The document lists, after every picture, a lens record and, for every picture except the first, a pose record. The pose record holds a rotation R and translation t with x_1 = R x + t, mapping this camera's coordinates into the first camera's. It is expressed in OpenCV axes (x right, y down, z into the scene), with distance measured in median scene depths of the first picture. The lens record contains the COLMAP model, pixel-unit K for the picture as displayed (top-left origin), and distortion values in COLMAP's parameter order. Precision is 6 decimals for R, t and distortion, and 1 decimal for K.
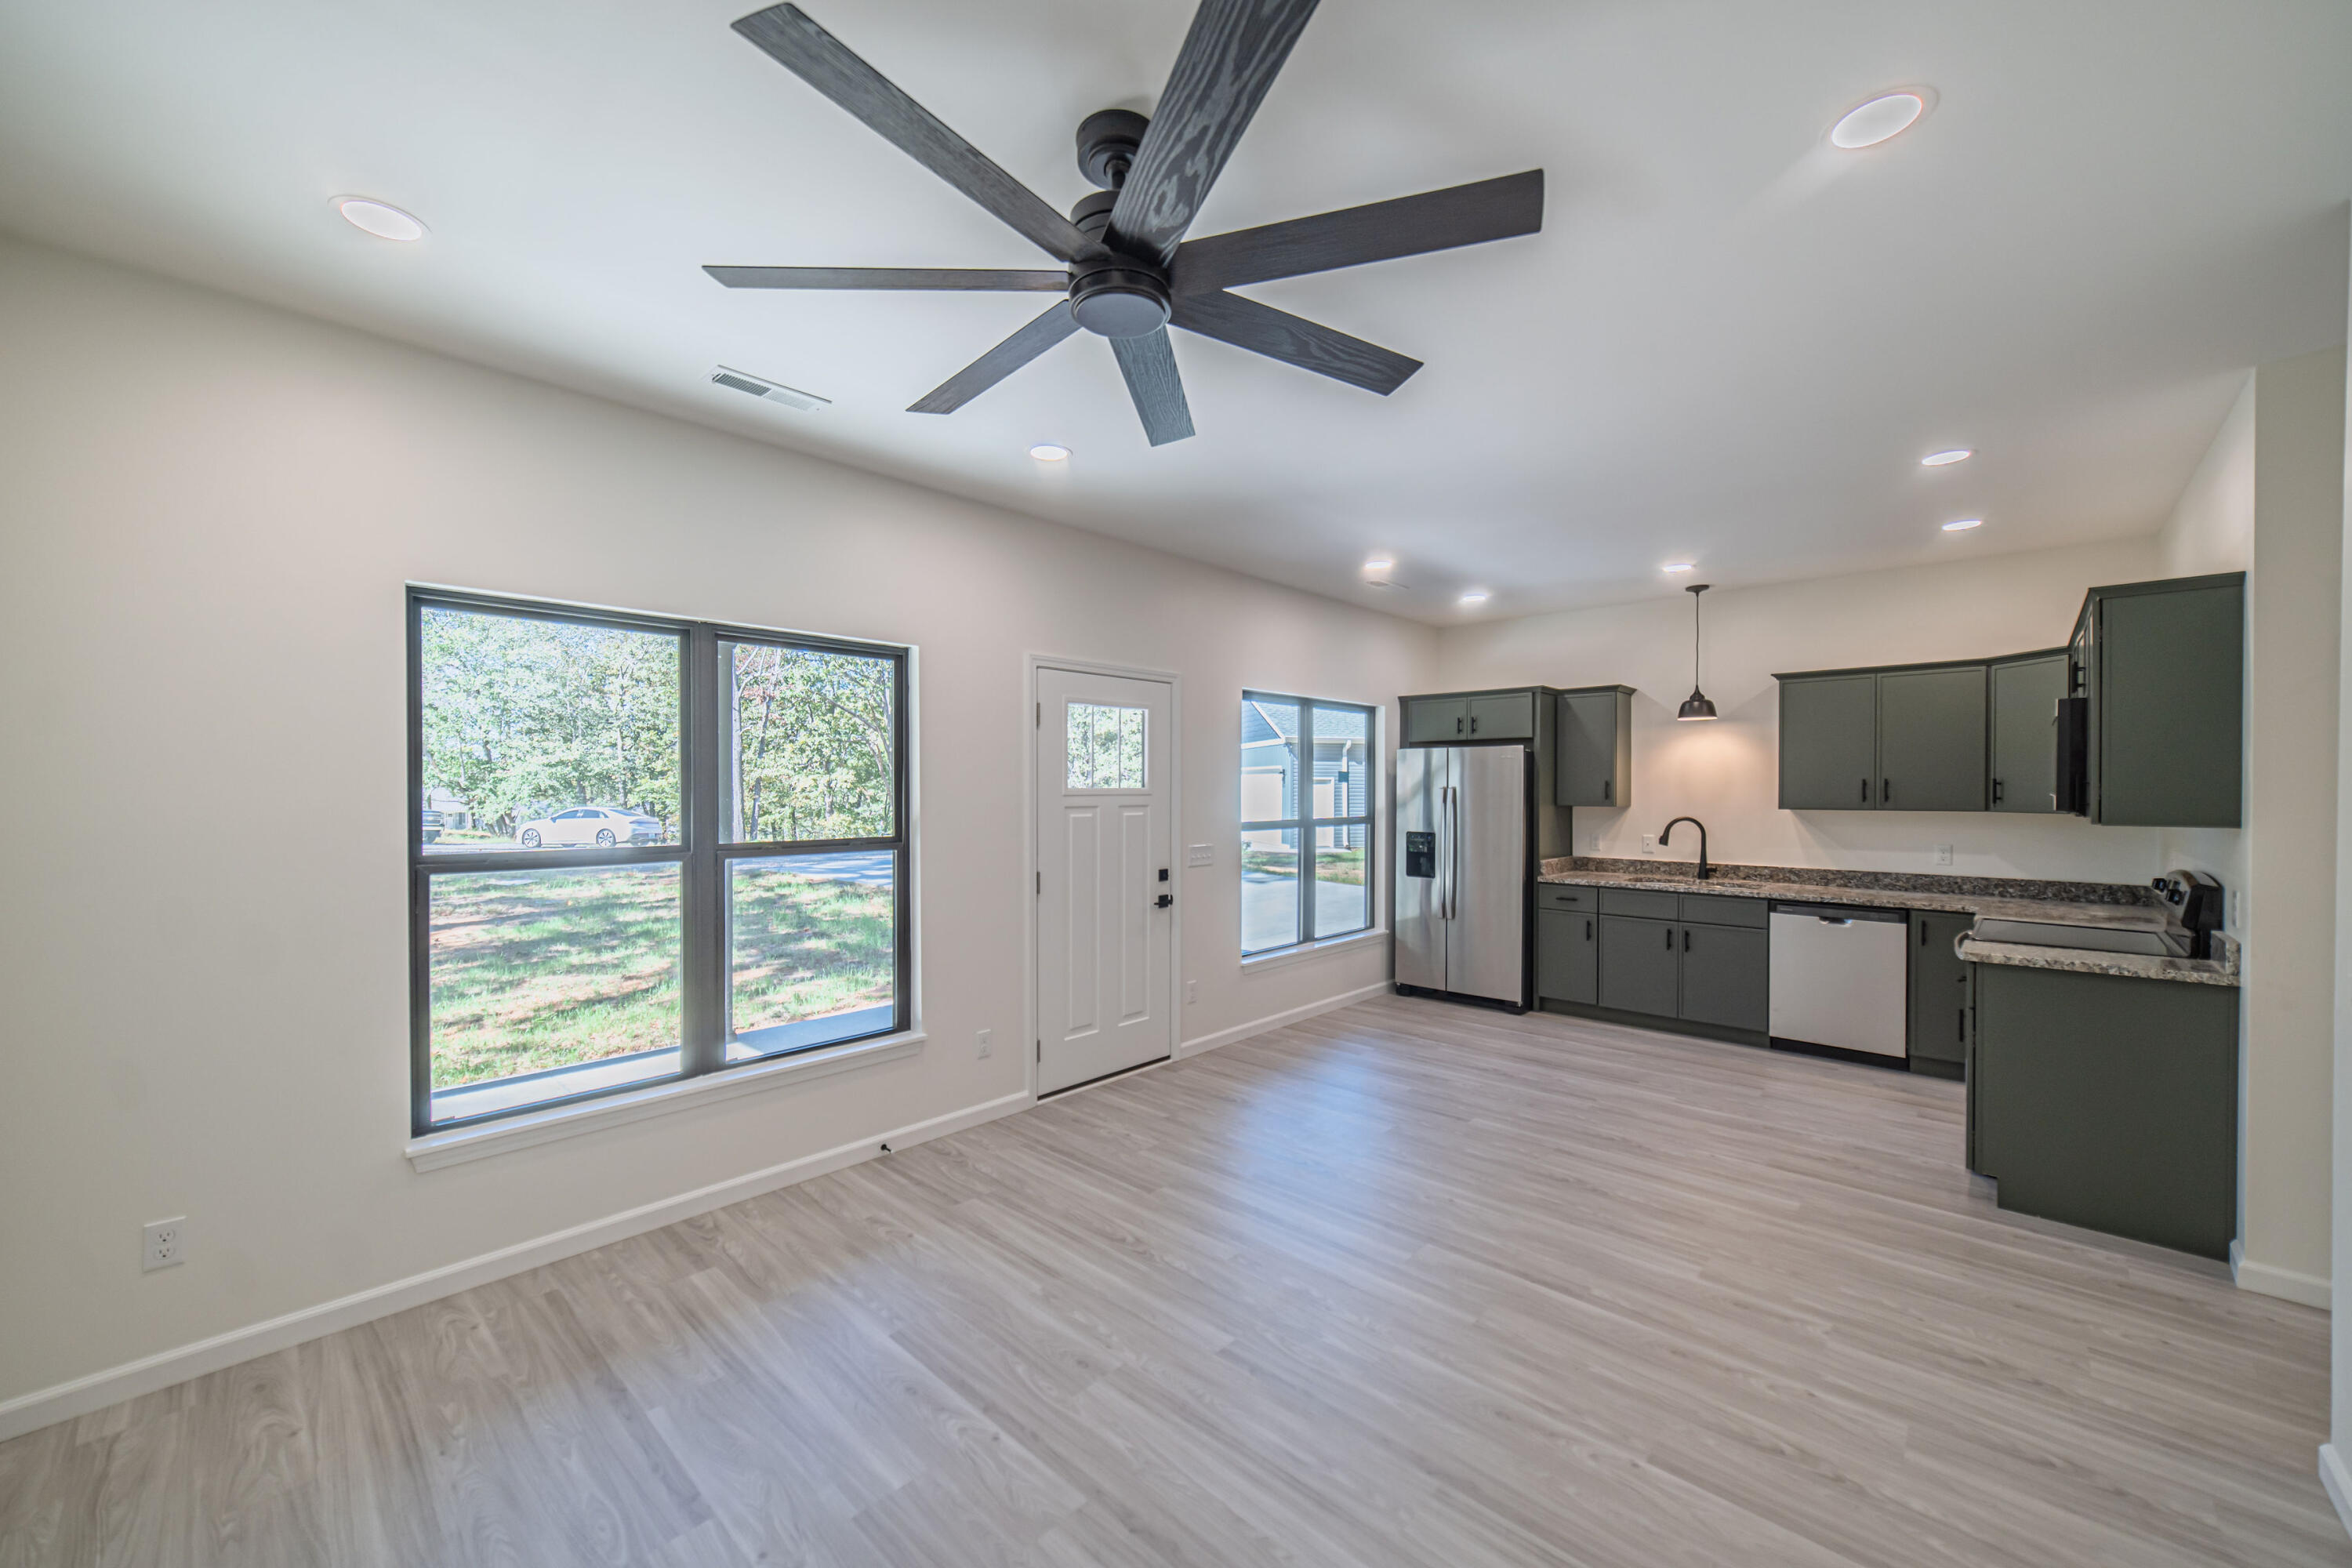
lens RADIAL K [[893.1, 0, 1172.0], [0, 893.1, 796.6], [0, 0, 1]] dist [-0.002607, 0.000264]
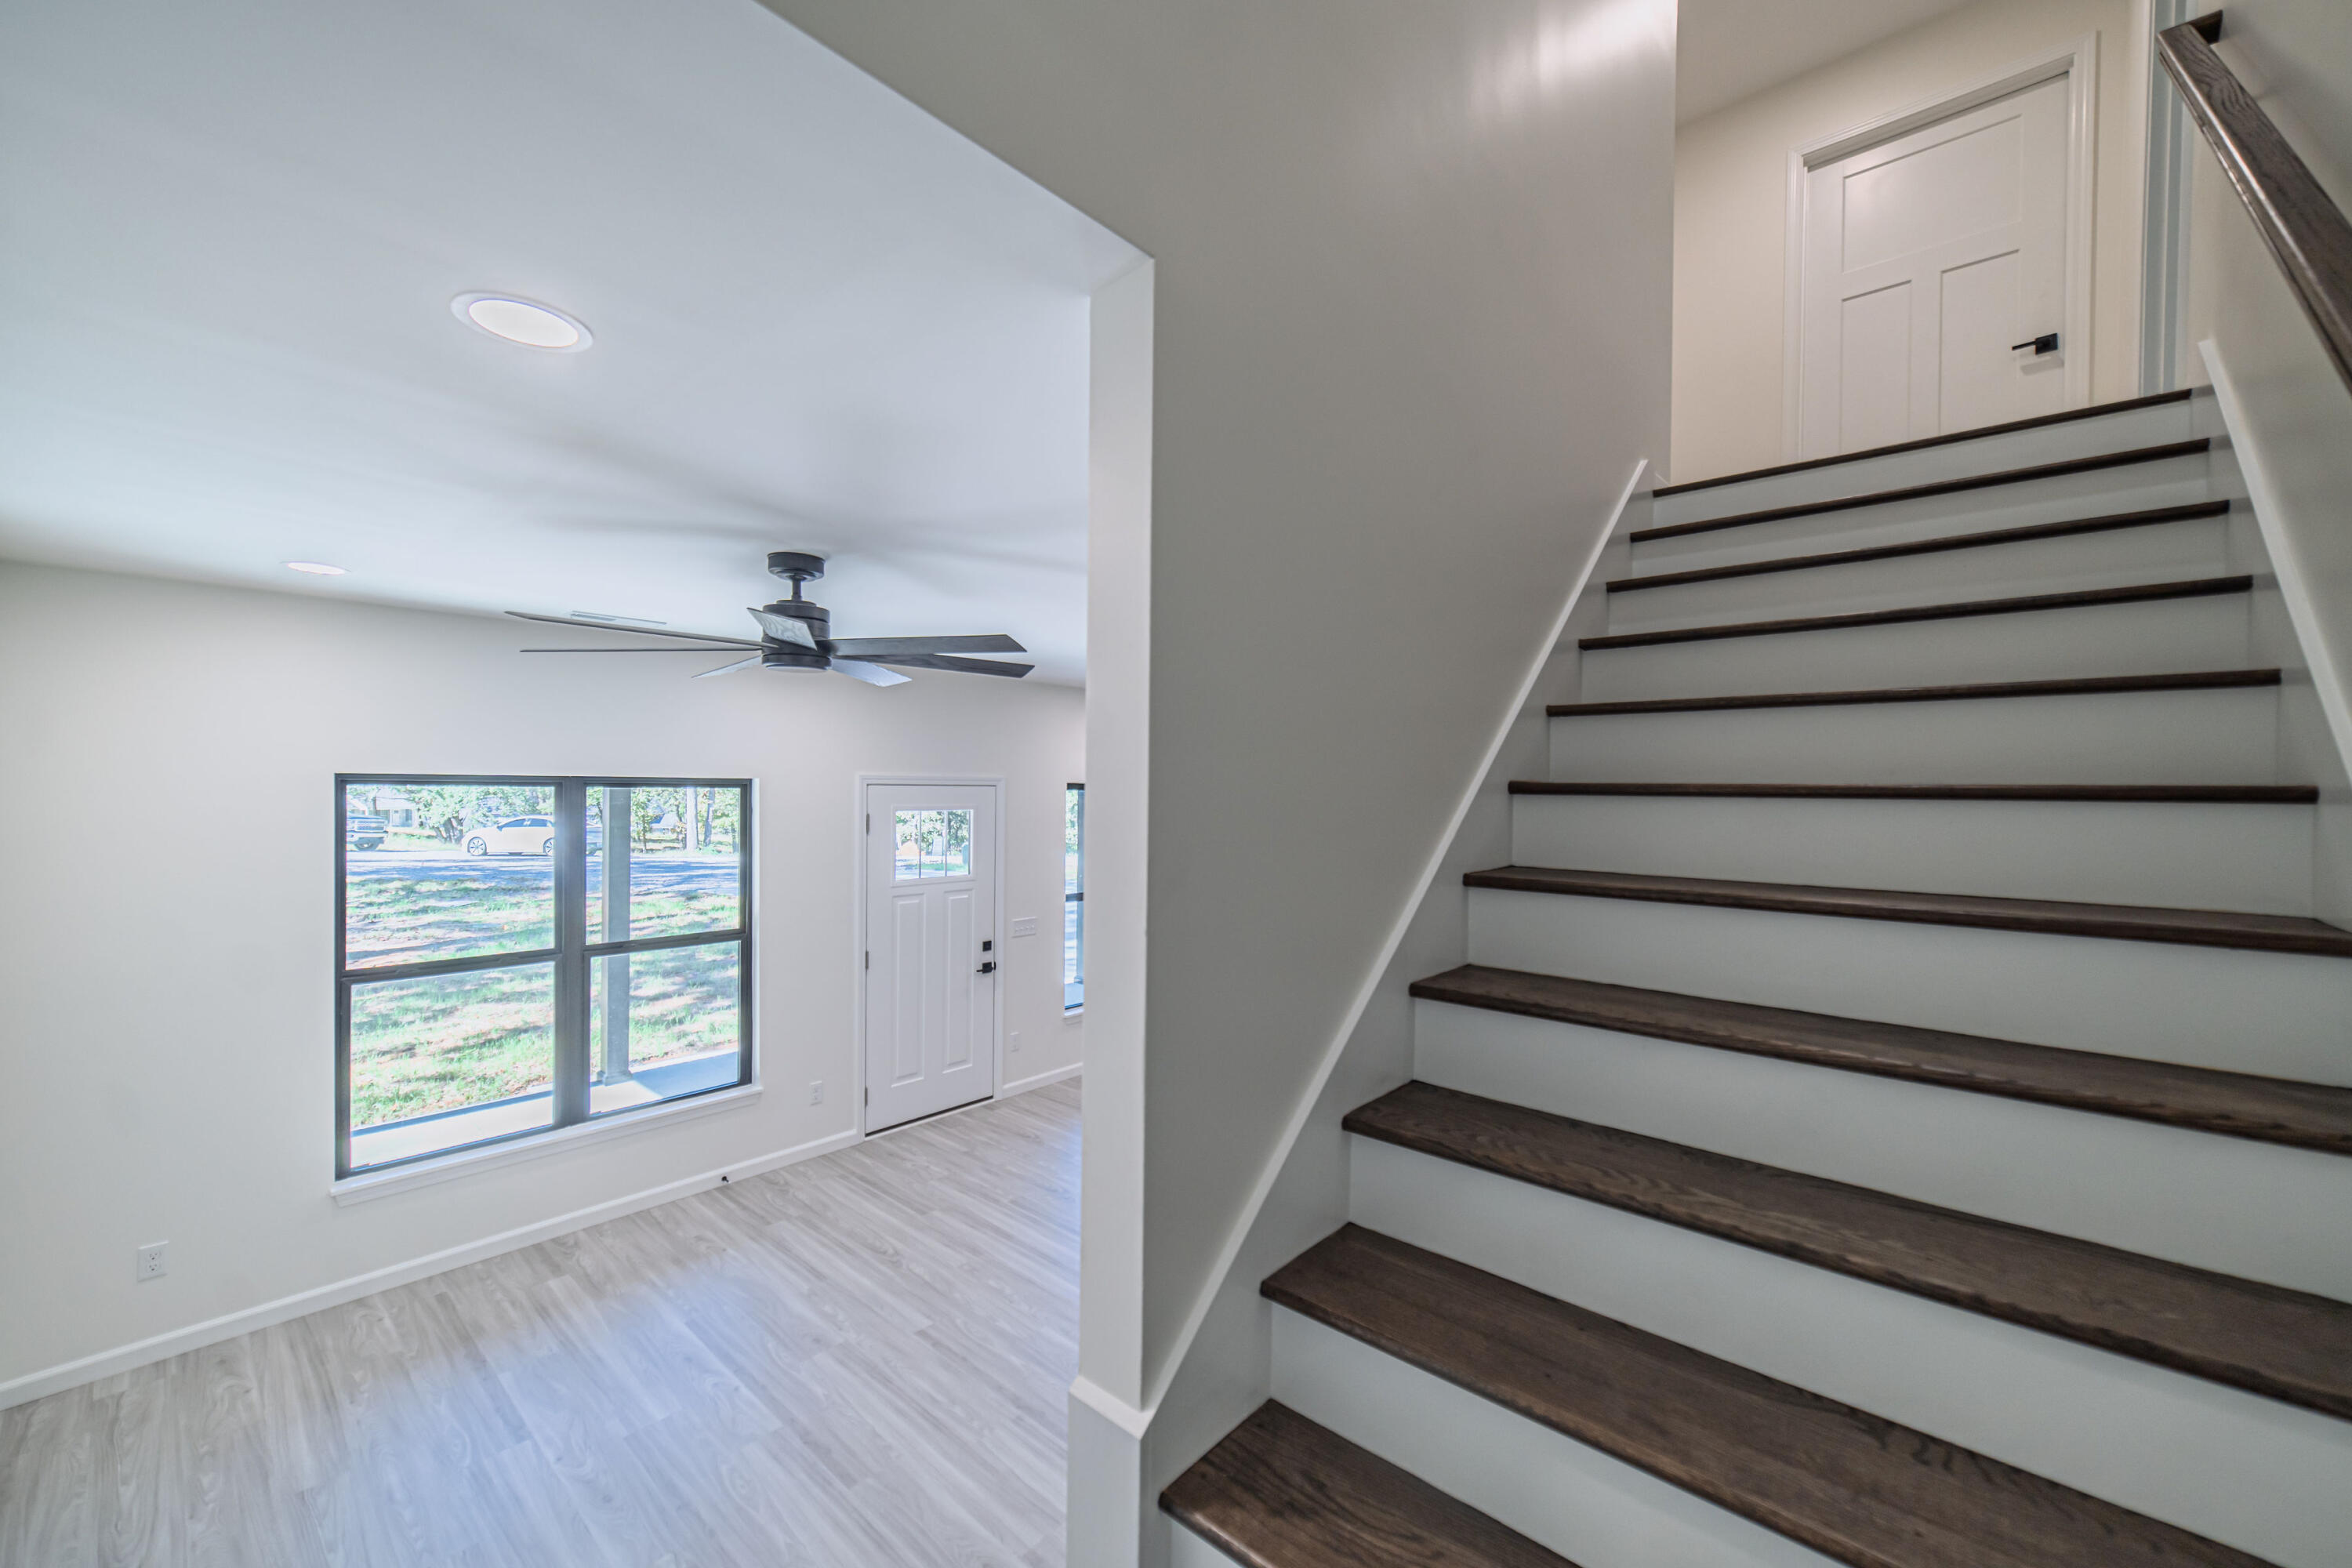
lens RADIAL K [[905.6, 0, 1176.7], [0, 905.6, 795.3], [0, 0, 1]] dist [-0.001247, -0.000230]
pose [[0.999495, 0.009252, 0.030393, 0.362528], [-0.009288, 0.999956, 0.001039, -0.207754], [-0.030383, -0.001321, 0.999537, -0.395394]]
